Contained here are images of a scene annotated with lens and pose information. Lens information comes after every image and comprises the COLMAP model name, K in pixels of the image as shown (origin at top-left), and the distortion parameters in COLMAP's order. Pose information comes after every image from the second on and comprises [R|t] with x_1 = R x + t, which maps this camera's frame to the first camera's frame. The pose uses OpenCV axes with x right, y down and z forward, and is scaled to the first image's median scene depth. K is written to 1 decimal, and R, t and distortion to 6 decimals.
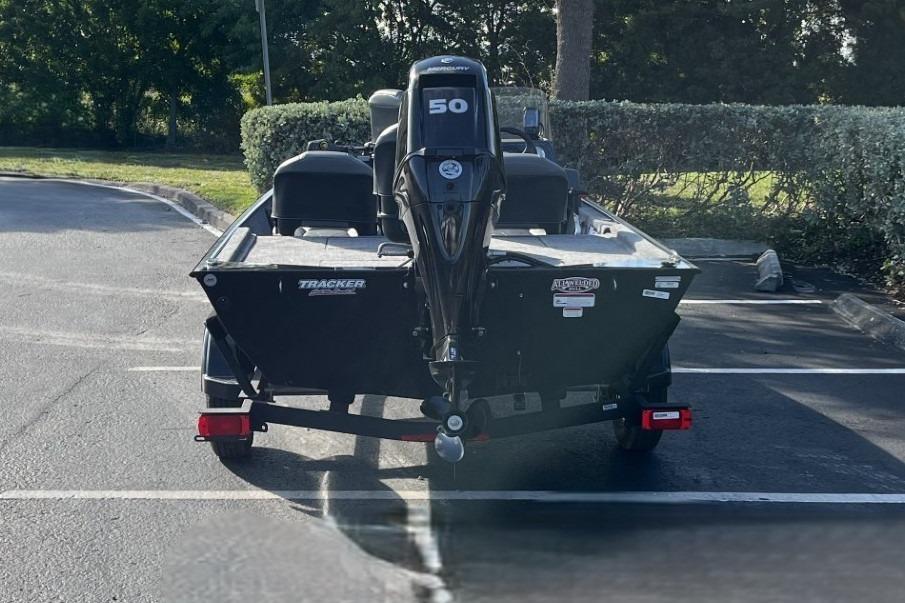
lens RADIAL K [[1208.9, 0, 453.7], [0, 1208.9, 331.1], [0, 0, 1]] dist [0.059583, 0.000000]
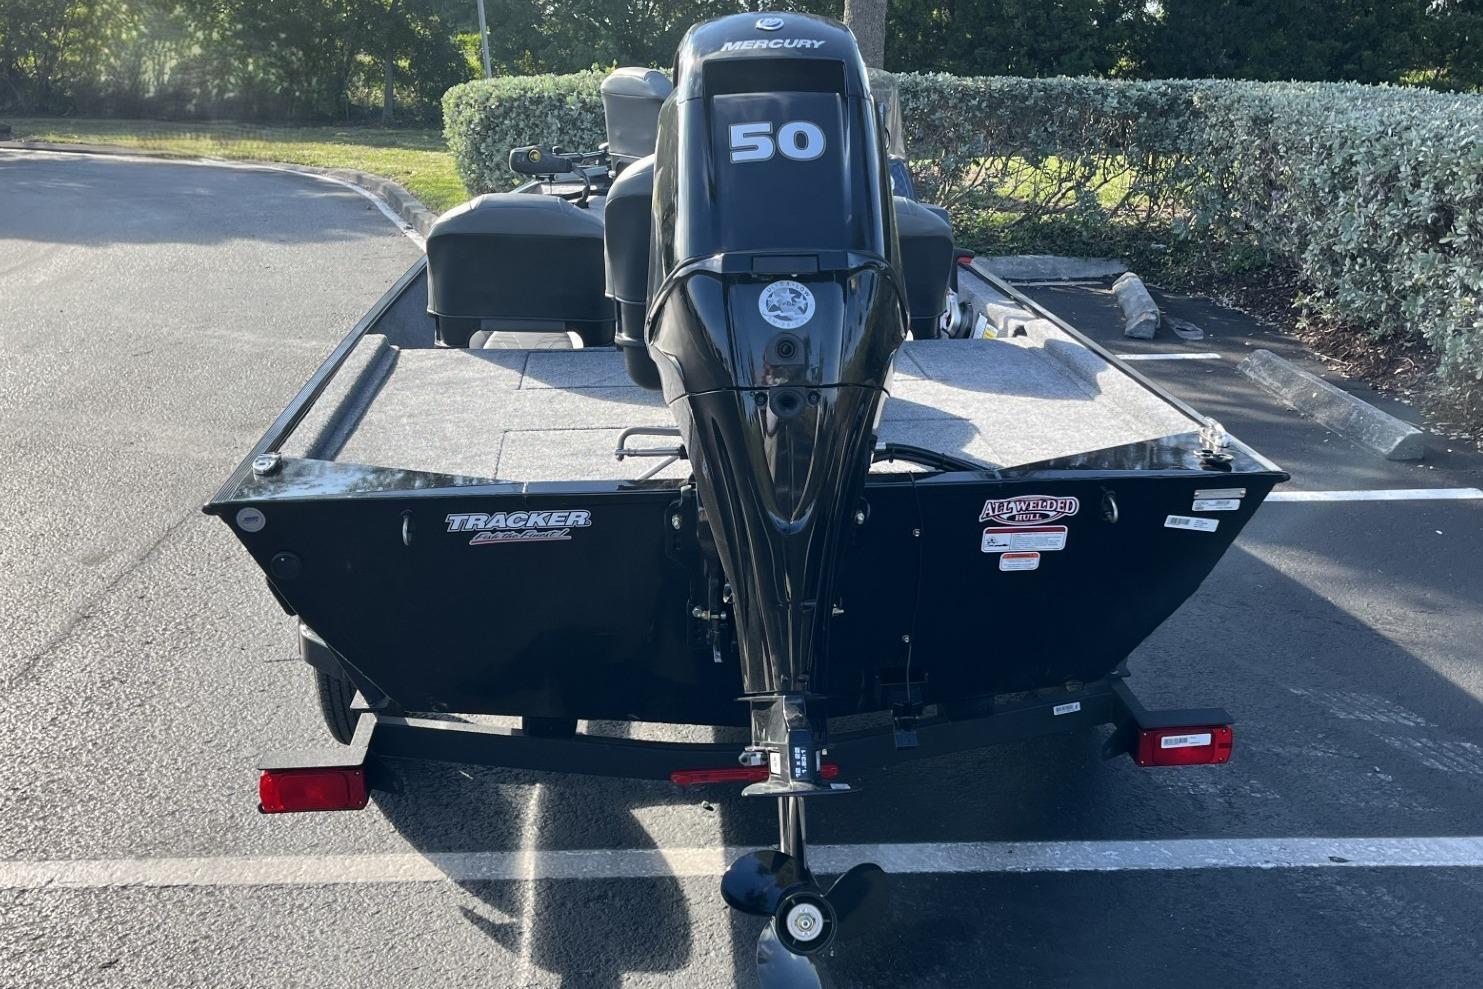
lens RADIAL K [[1314.0, 0, 764.1], [0, 1314.0, 515.1], [0, 0, 1]] dist [0.042057, -0.040575]
pose [[0.999198, -0.014612, 0.037282, -0.010162], [0.009244, 0.990065, 0.140304, -0.046259], [-0.038962, -0.139847, 0.989406, 0.203974]]
